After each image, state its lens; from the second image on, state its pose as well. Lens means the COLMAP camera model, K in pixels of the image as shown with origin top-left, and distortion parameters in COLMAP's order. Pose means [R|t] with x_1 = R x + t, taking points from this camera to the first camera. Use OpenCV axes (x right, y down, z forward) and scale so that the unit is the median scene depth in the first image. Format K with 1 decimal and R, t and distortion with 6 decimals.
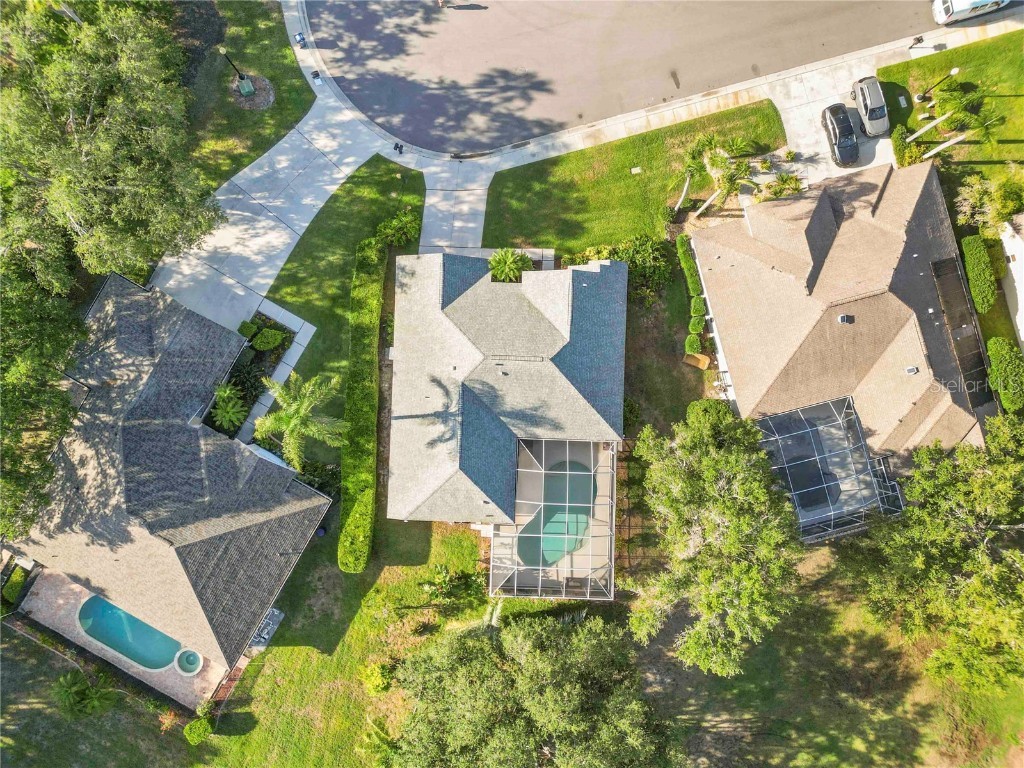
lens RADIAL K [[734.8, 0, 504.2], [0, 734.8, 385.1], [0, 0, 1]] dist [0.099029, -0.063160]
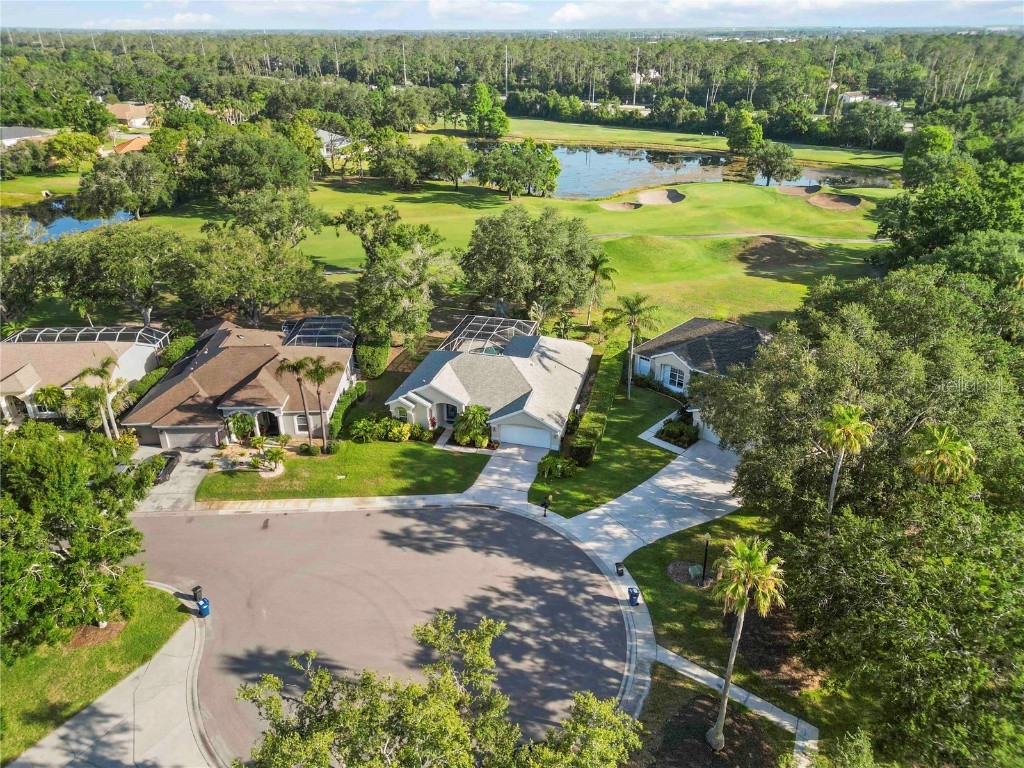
lens RADIAL K [[713.3, 0, 503.7], [0, 713.3, 383.1], [0, 0, 1]] dist [0.058059, -0.051481]
pose [[-0.972178, -0.107705, 0.208015, -0.278736], [0.234030, -0.408579, 0.882209, -1.154284], [-0.010028, 0.906346, 0.422417, 0.427158]]
